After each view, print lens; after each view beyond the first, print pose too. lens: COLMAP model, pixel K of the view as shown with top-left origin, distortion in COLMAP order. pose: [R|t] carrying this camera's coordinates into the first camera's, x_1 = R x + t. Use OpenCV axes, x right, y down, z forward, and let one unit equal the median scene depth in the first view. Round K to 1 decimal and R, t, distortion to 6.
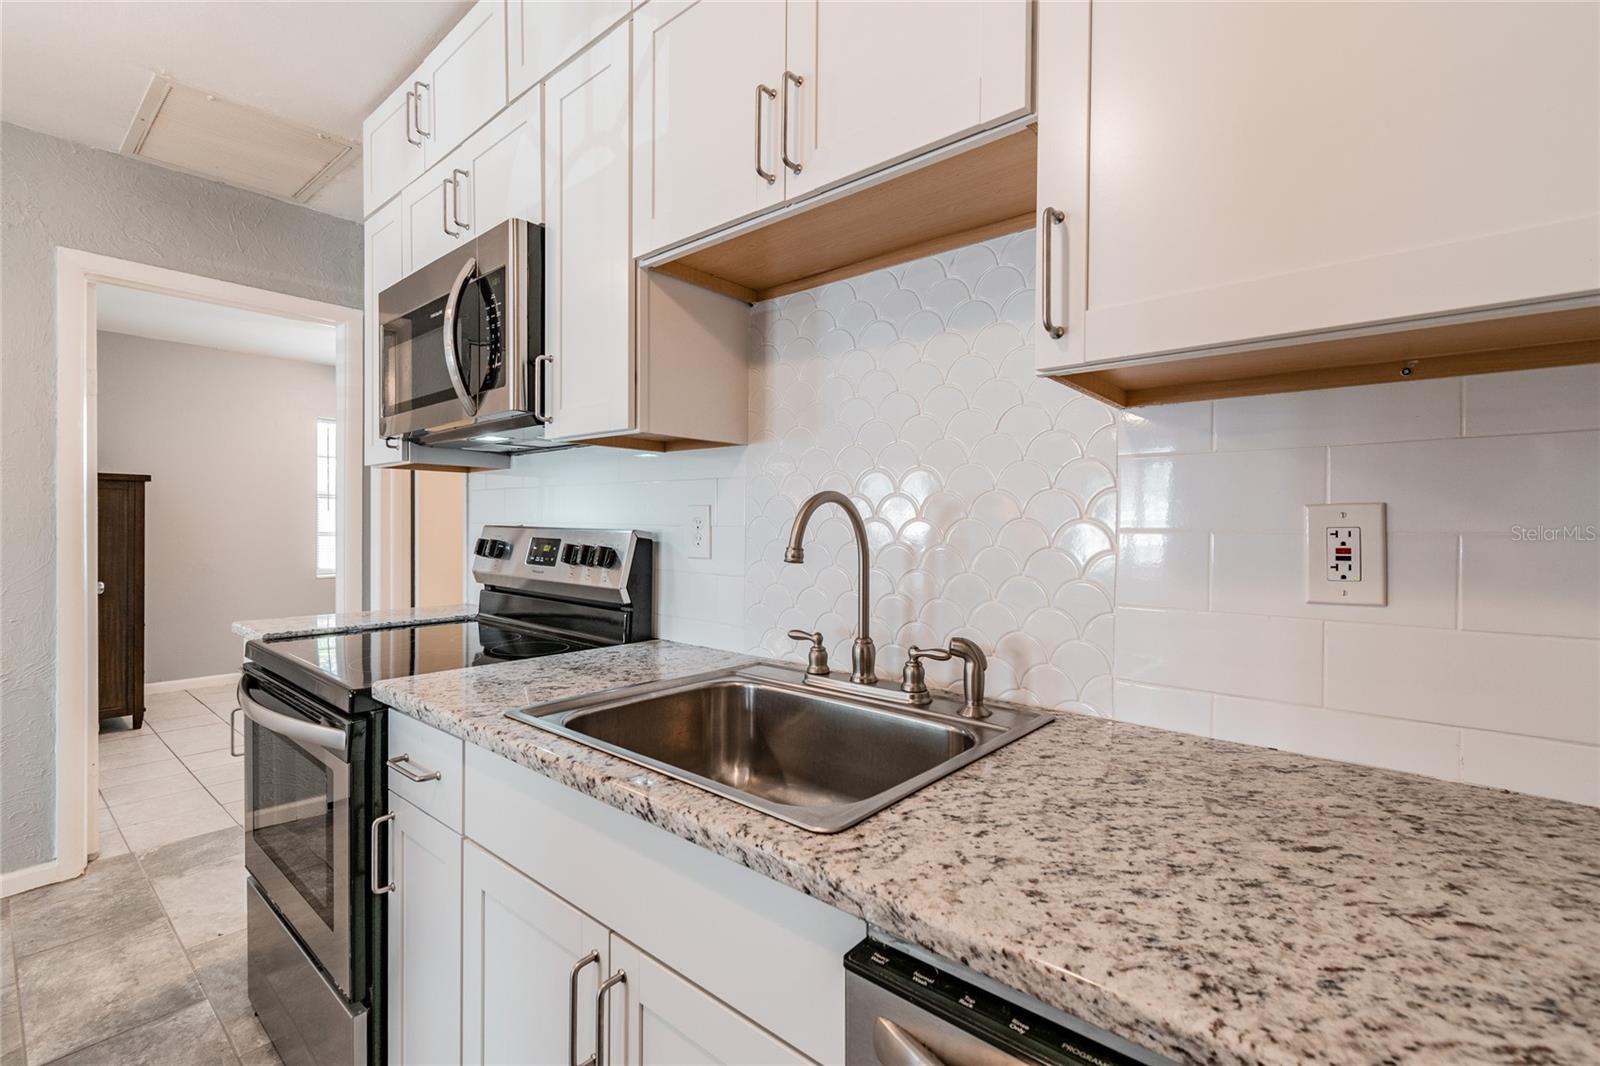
lens RADIAL K [[707.2, 0, 826.3], [0, 707.2, 529.4], [0, 0, 1]] dist [-0.000473, -0.000174]
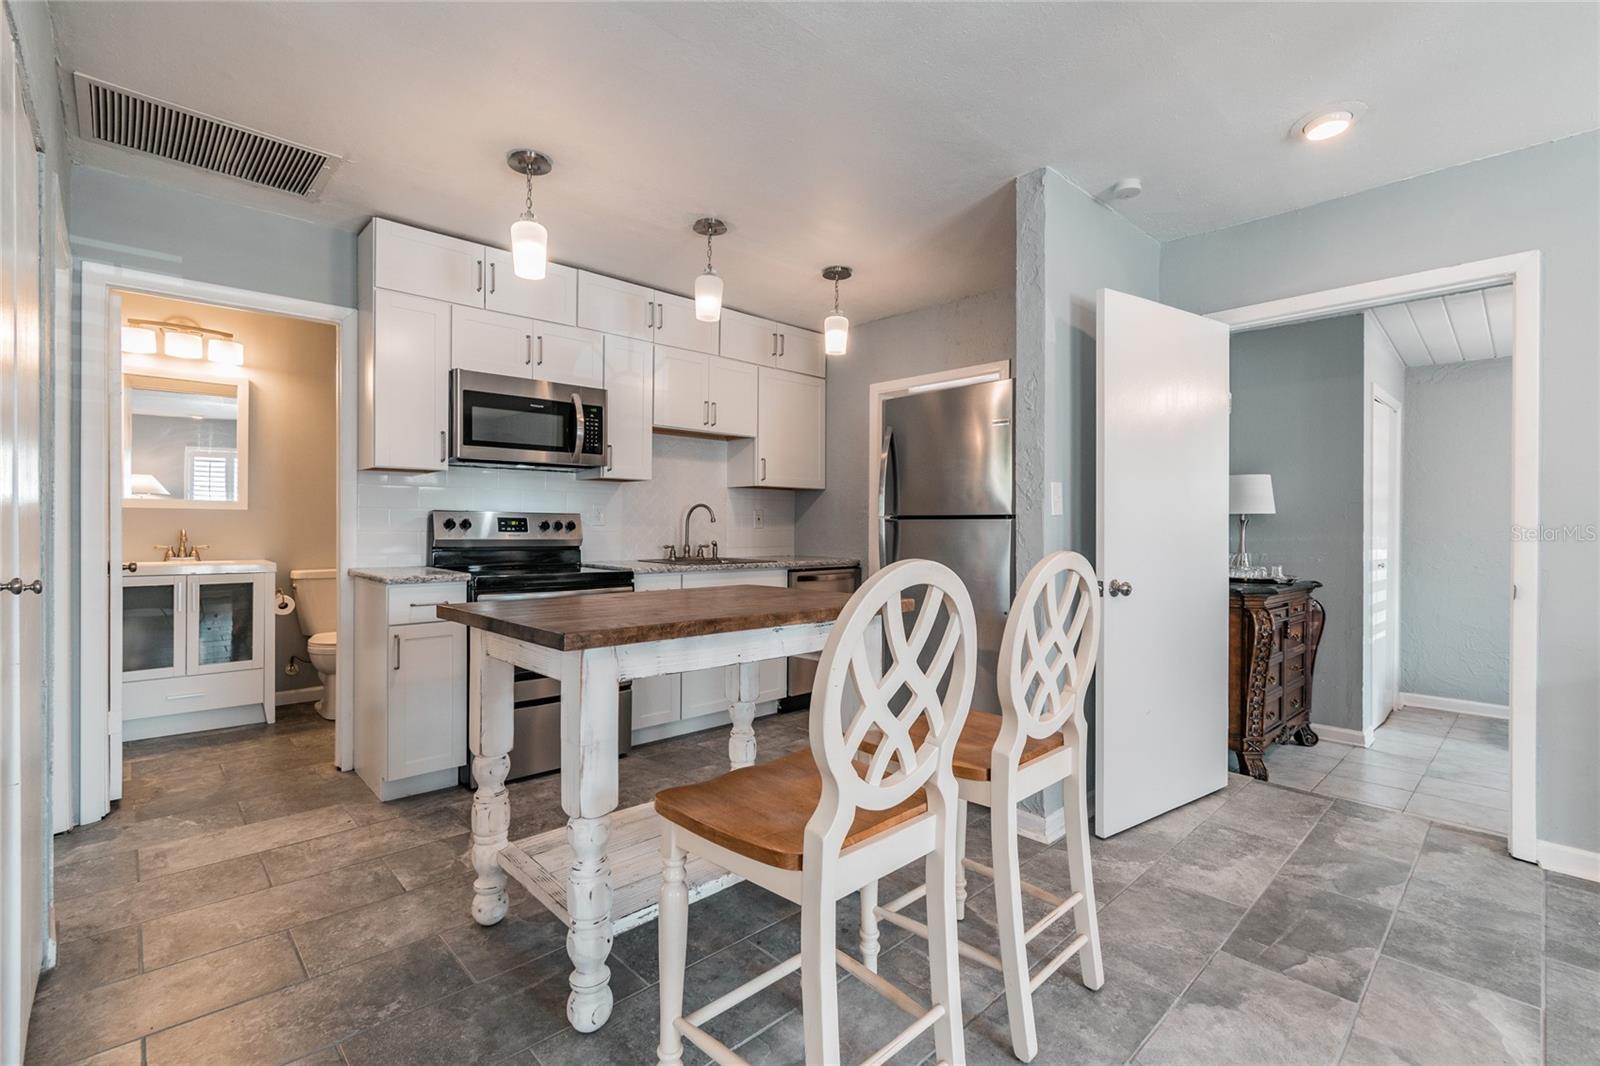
lens RADIAL K [[718.3, 0, 785.4], [0, 718.3, 526.3], [0, 0, 1]] dist [-0.003573, -0.000178]
pose [[0.120554, -0.005206, 0.992693, -3.313399], [0.002014, 0.999985, 0.005000, 0.040163], [-0.992705, 0.001396, 0.120563, 0.064960]]
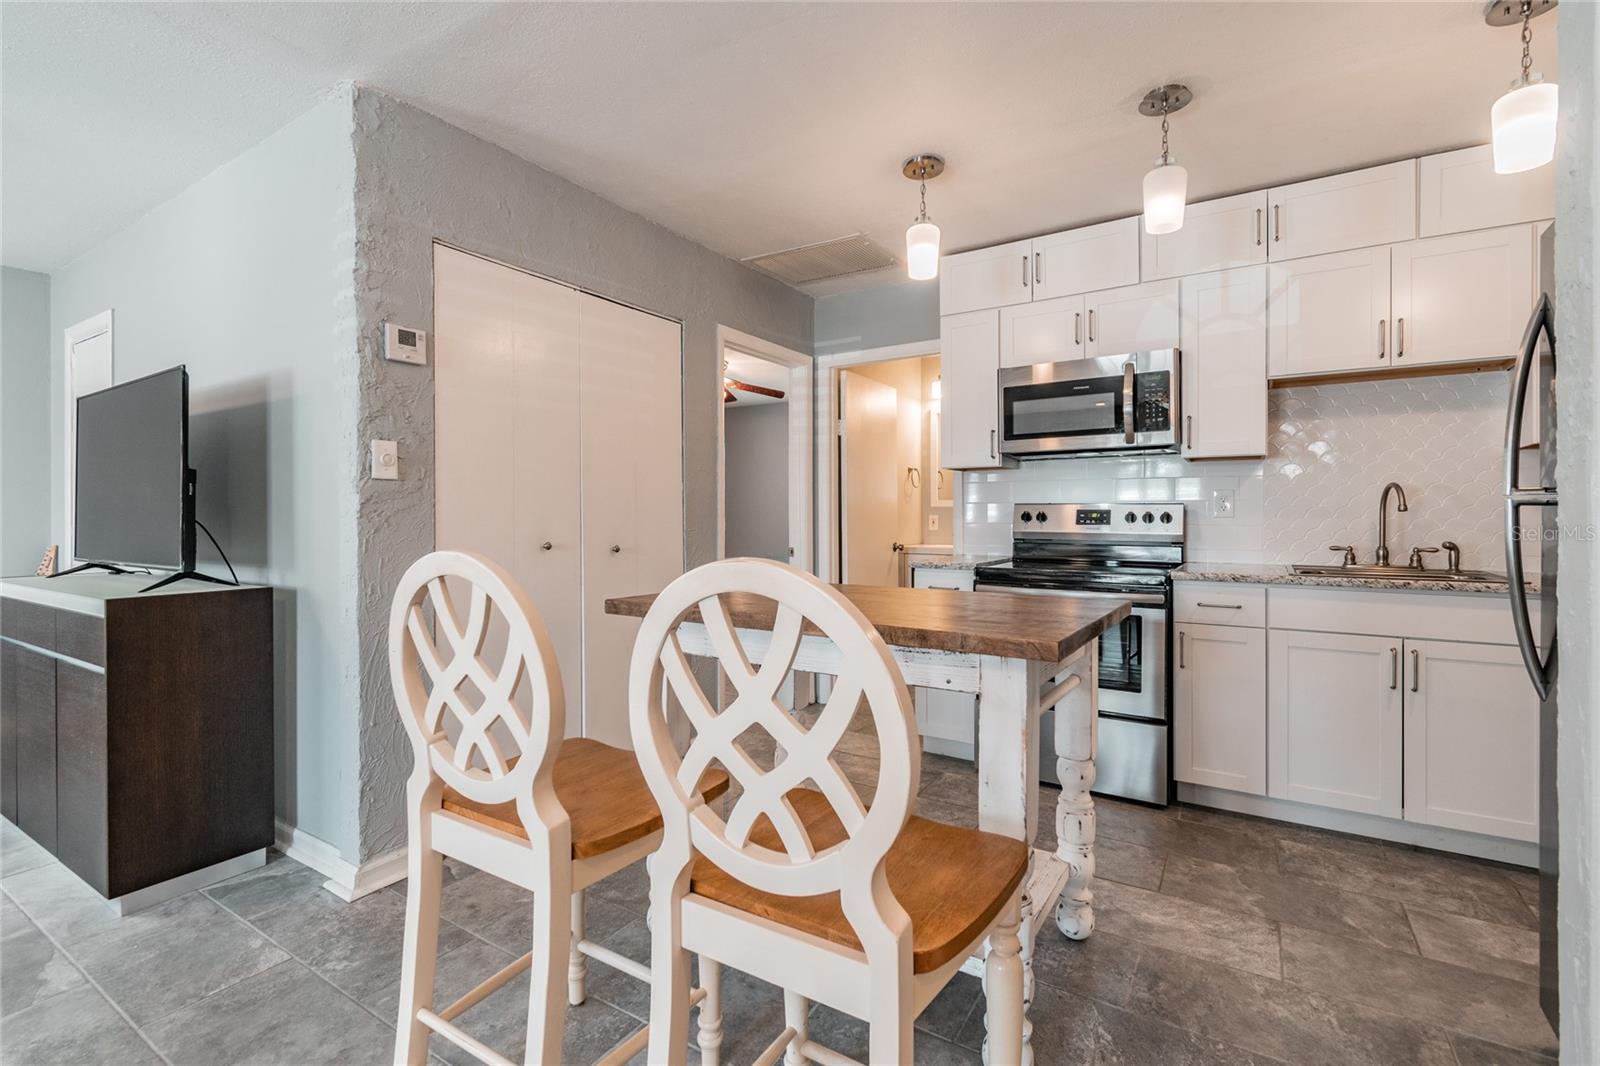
lens RADIAL K [[712.8, 0, 810.8], [0, 712.8, 518.5], [0, 0, 1]] dist [0.002167, 0.000184]
pose [[0.989835, -0.006930, 0.142049, -2.014930], [0.007552, 0.999964, -0.003841, 0.053883], [-0.142017, 0.004875, 0.989852, -0.985984]]
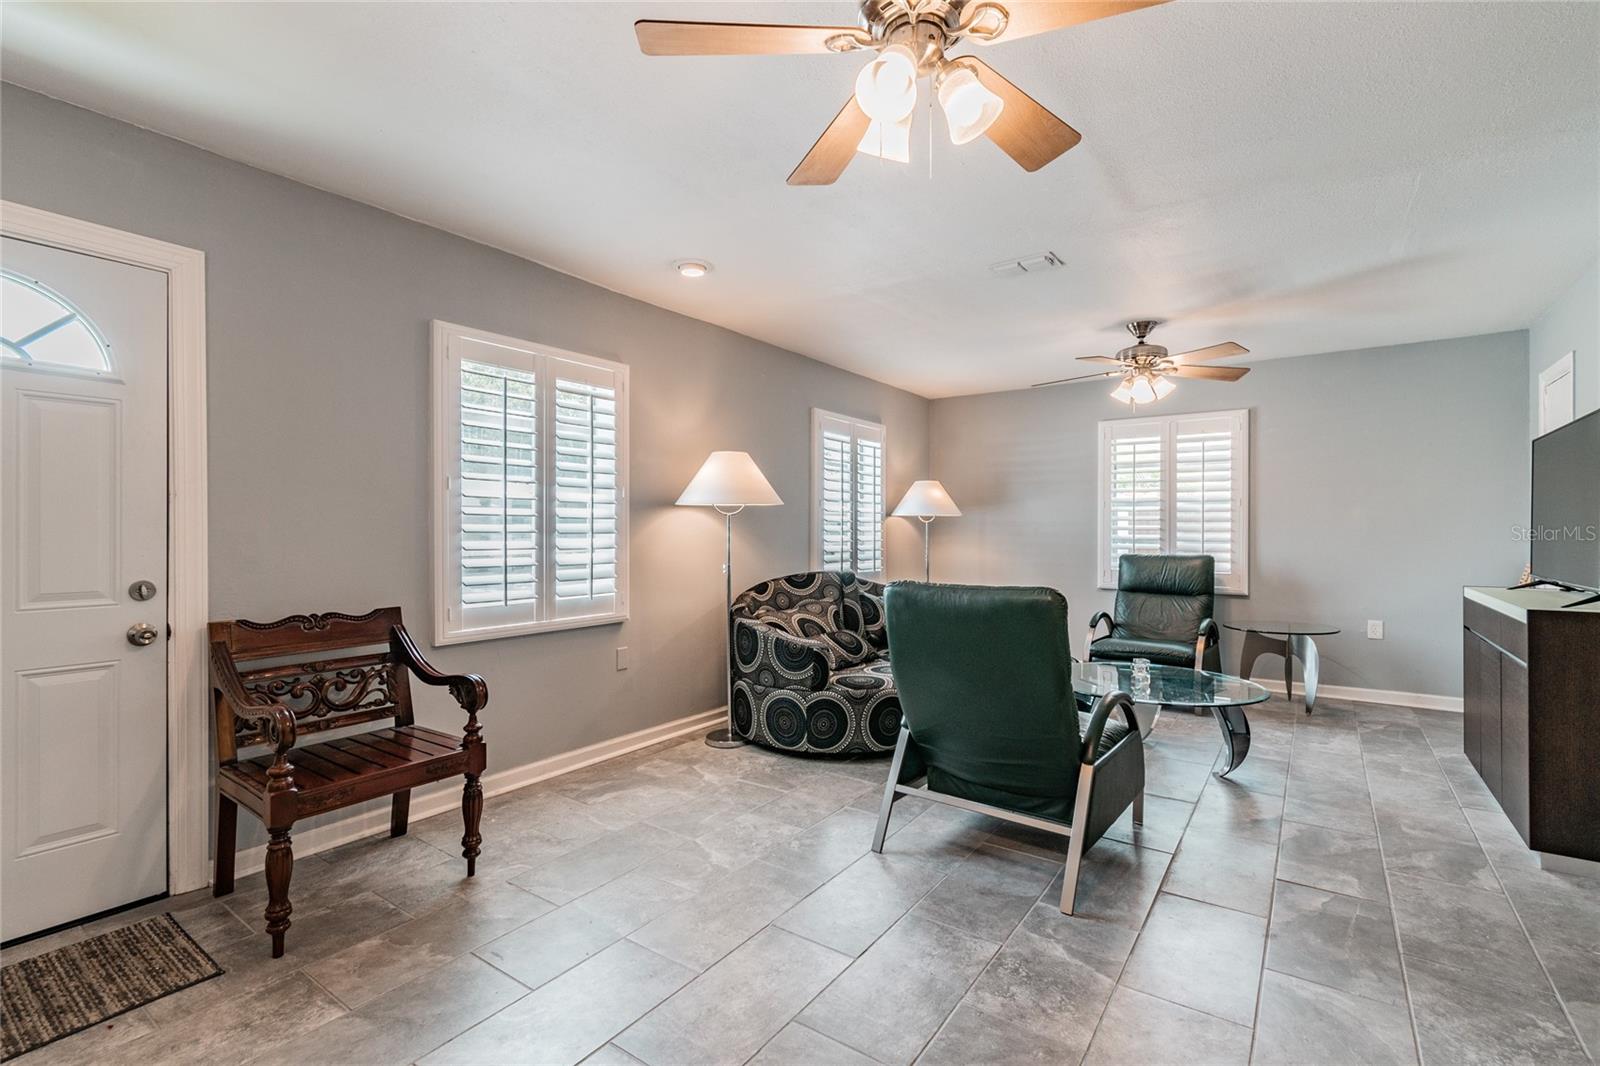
lens RADIAL K [[727.3, 0, 789.6], [0, 727.3, 529.1], [0, 0, 1]] dist [0.000092, -0.000196]
pose [[0.063969, -0.009432, -0.997907, -1.464013], [-0.007126, 0.999926, -0.009908, 0.028266], [0.997926, 0.007745, 0.063897, -1.365433]]
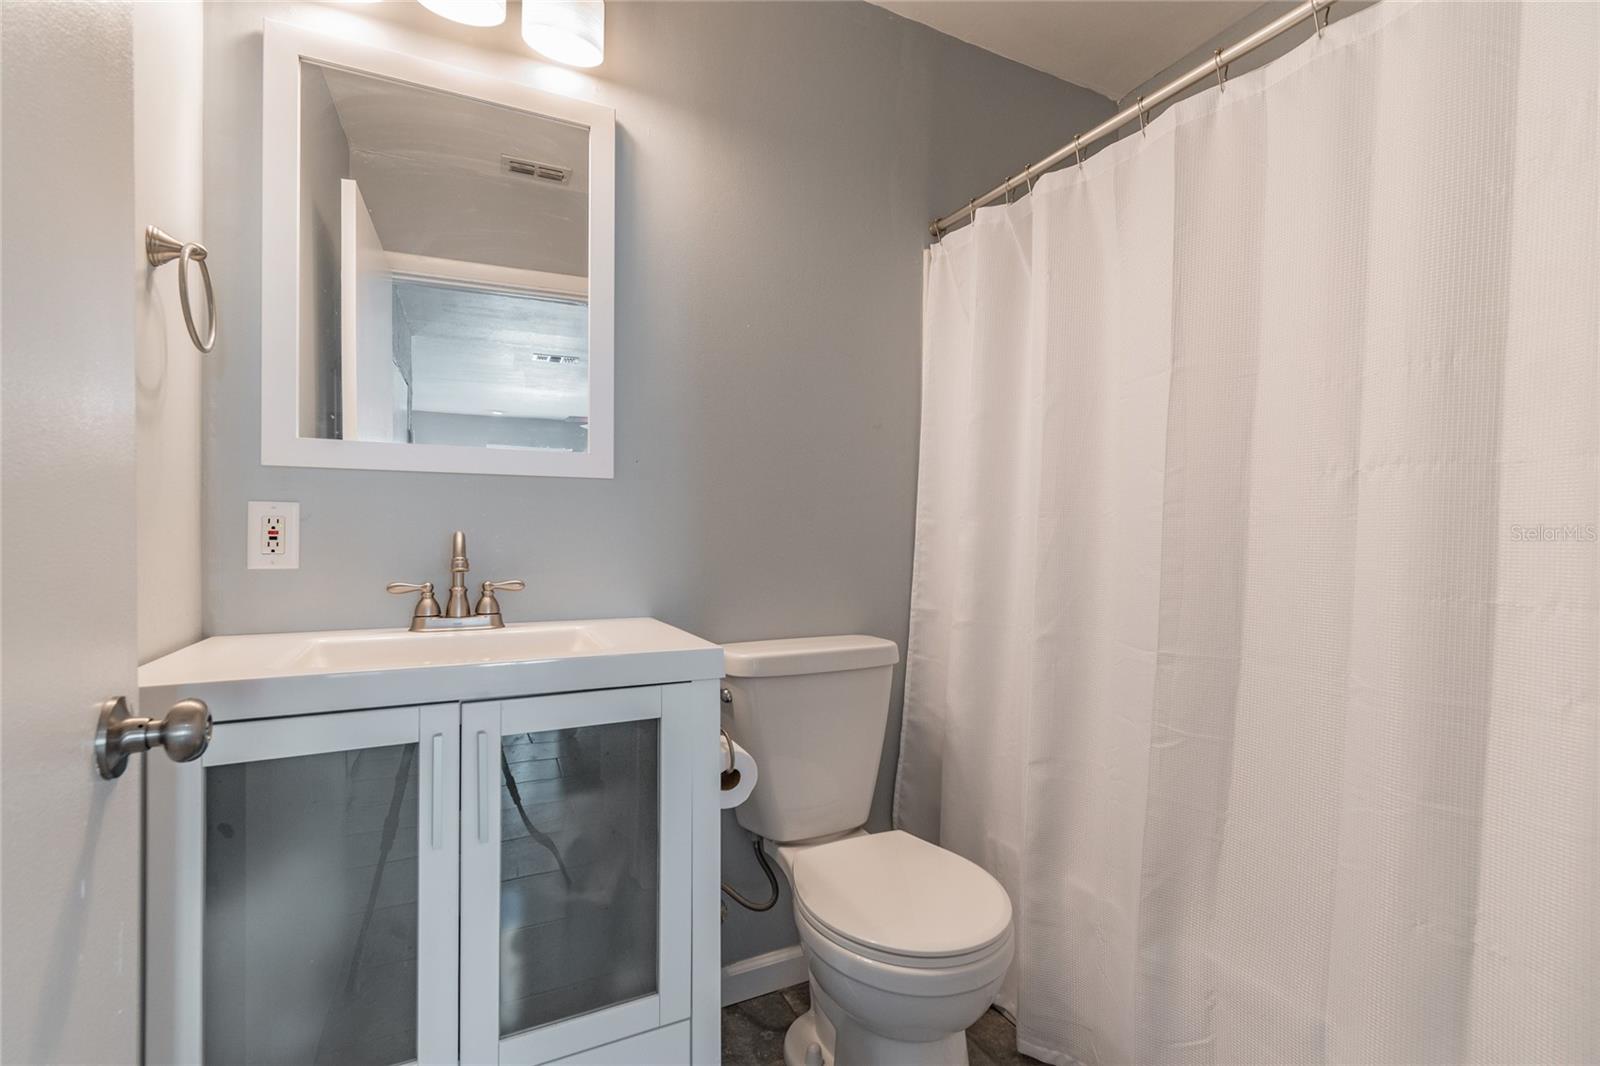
lens RADIAL K [[706.9, 0, 800.0], [0, 706.9, 533.0], [0, 0, 1]] dist [-0.001132, -0.000072]
pose [[0.401707, -0.002621, 0.915765, -1.231063], [0.011074, 0.999937, -0.001996, 0.071490], [-0.915701, 0.010943, 0.401710, 2.224694]]
